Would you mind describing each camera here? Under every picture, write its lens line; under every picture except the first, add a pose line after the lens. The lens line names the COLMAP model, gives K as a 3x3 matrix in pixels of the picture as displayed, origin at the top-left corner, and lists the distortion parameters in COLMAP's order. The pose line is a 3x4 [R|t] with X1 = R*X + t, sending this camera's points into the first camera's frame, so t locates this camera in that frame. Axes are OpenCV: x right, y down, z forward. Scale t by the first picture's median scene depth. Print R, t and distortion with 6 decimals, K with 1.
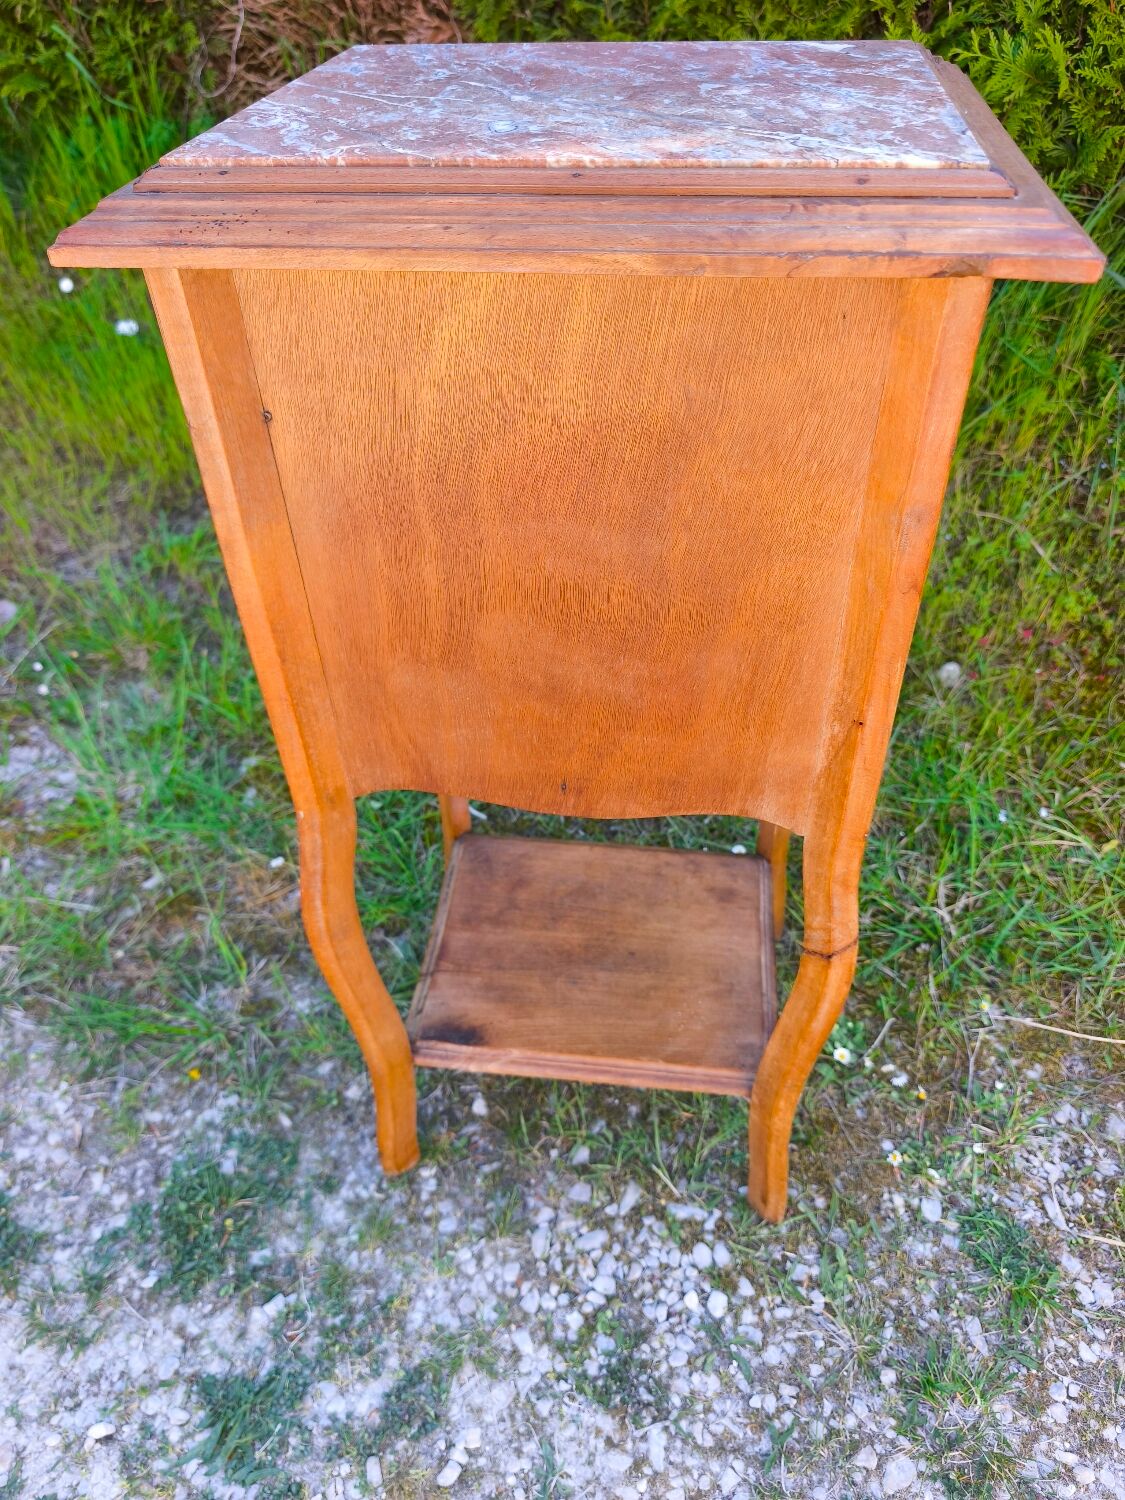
lens RADIAL K [[1042.5, 0, 556.7], [0, 1042.5, 749.4], [0, 0, 1]] dist [0.003232, -0.017389]
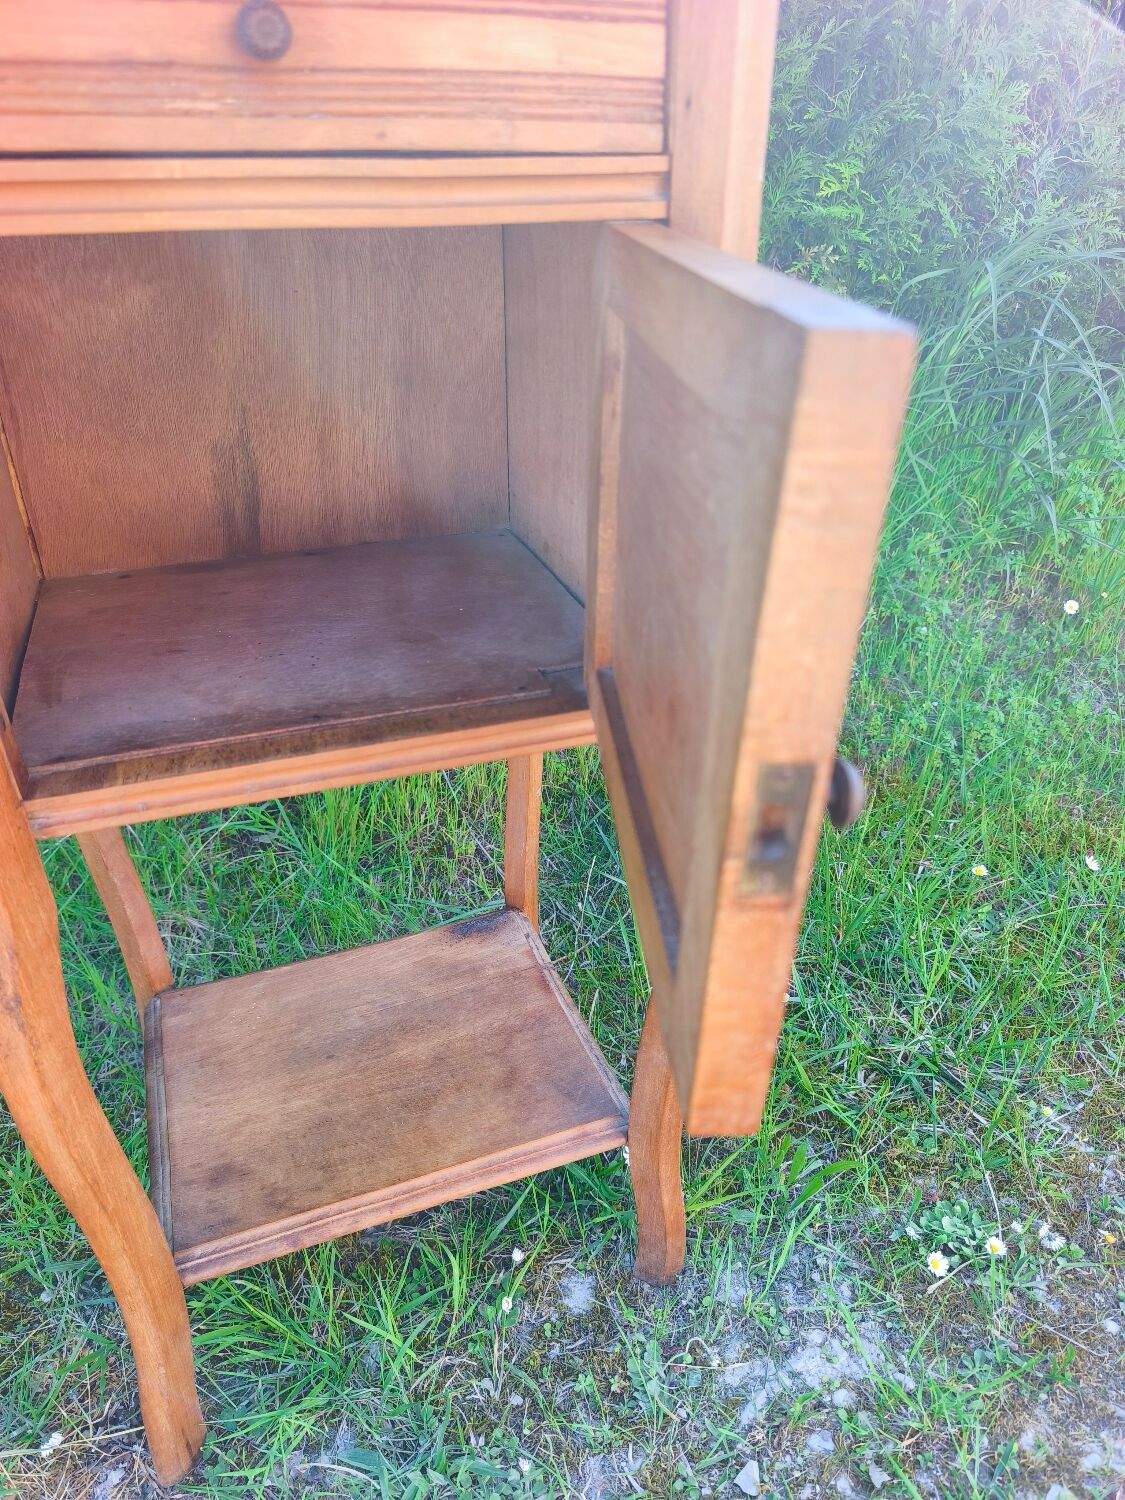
lens RADIAL K [[1030.4, 0, 559.1], [0, 1030.4, 769.0], [0, 0, 1]] dist [0.007529, -0.018936]
pose [[0.818142, -0.254673, 0.515544, -0.297136], [0.391683, 0.903228, -0.175396, -0.015684], [-0.420985, 0.345429, 0.838720, 0.394130]]
